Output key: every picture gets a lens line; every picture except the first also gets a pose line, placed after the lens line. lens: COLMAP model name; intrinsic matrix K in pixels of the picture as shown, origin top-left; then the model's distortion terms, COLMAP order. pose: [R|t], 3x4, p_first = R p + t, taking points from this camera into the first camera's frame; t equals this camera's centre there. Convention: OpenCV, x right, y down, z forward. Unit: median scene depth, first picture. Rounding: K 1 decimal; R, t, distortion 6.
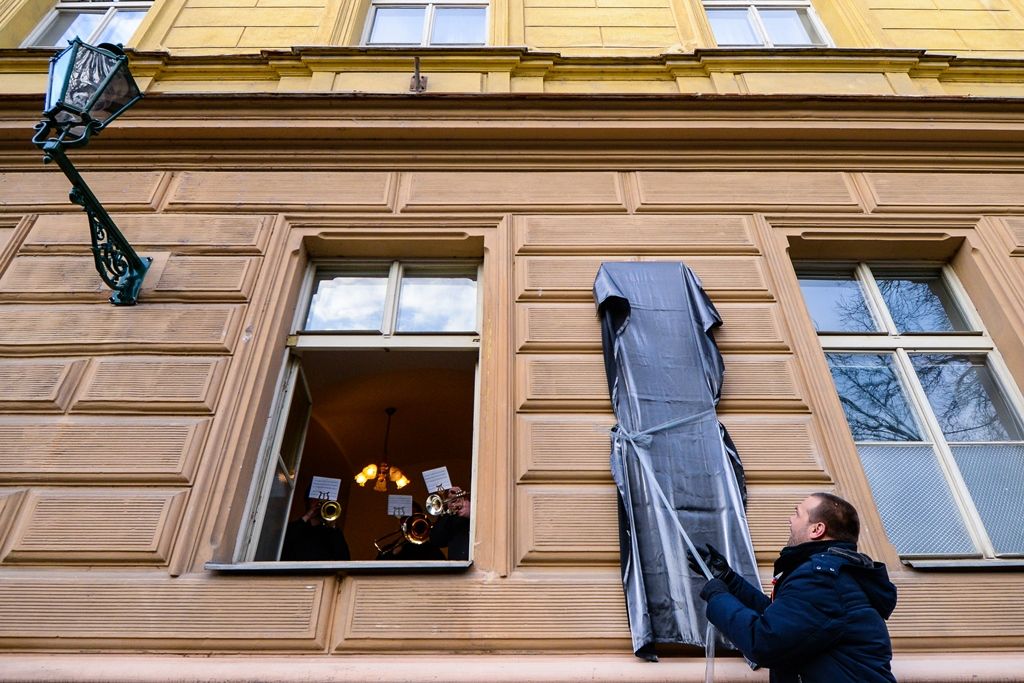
lens RADIAL K [[625.3, 0, 510.6], [0, 625.3, 302.6], [0, 0, 1]] dist [0.015869, -0.023214]
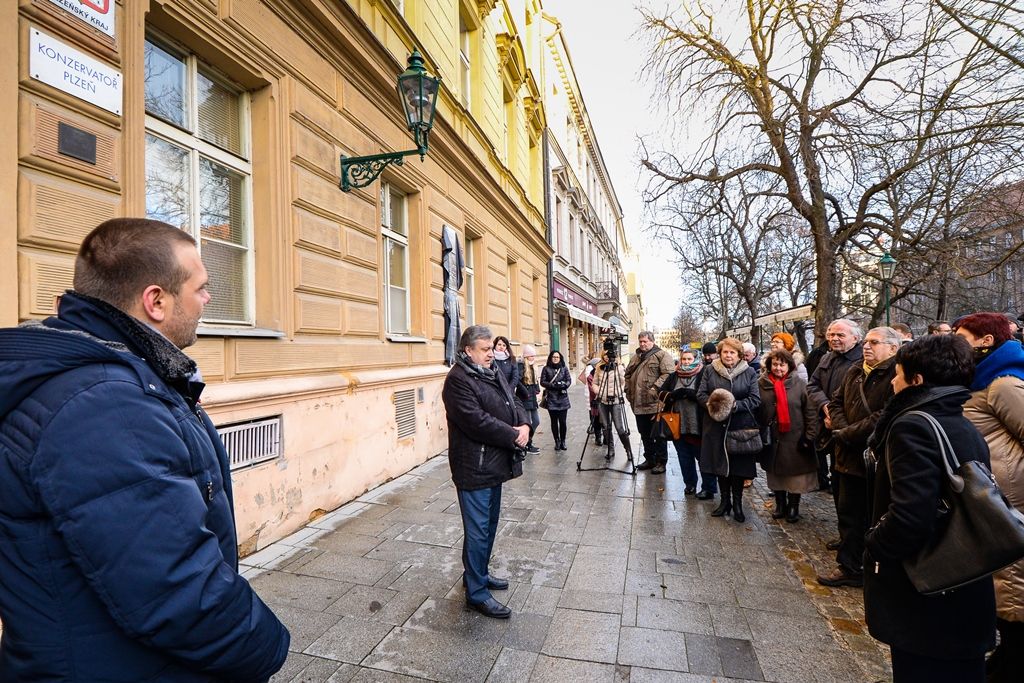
lens RADIAL K [[553.2, 0, 512.0], [0, 553.2, 341.5], [0, 0, 1]] dist [0.025595, -0.032812]
pose [[0.219861, 0.011364, 0.975465, -1.831424], [-0.560227, 0.820075, 0.116717, -0.085195], [-0.798628, -0.572143, 0.186669, 0.115653]]
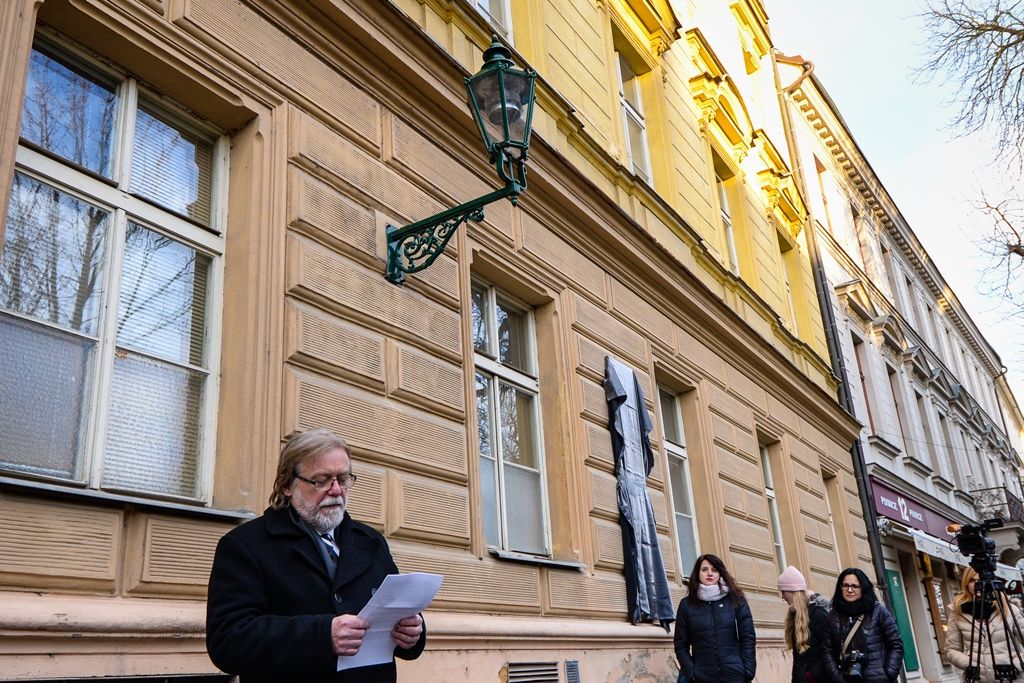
lens RADIAL K [[931.3, 0, 510.6], [0, 931.3, 321.6], [0, 0, 1]] dist [0.011637, 0.006628]
pose [[0.519000, 0.280985, 0.807271, -1.558754], [-0.458477, 0.888587, -0.014531, -0.004320], [-0.721414, -0.362574, 0.590002, -0.013100]]
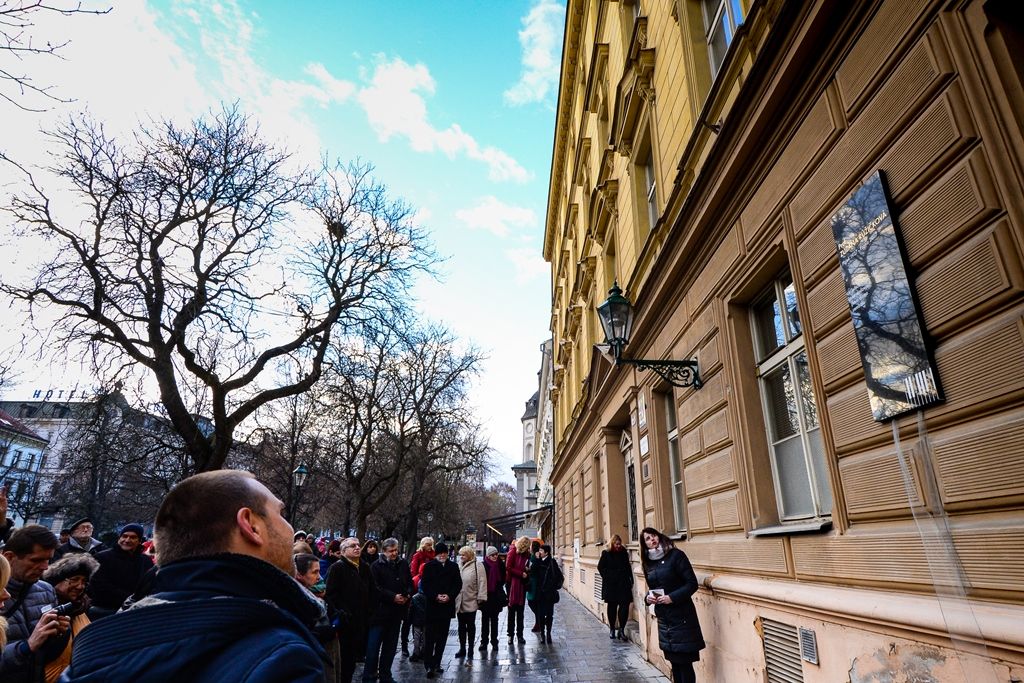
lens RADIAL K [[553.2, 0, 512.0], [0, 553.2, 341.5], [0, 0, 1]] dist [0.025595, -0.032812]
pose [[-0.007413, -0.348608, -0.937239, 0.878377], [0.587840, 0.756696, -0.286104, 0.036359], [0.808943, -0.553067, 0.199317, 0.294544]]
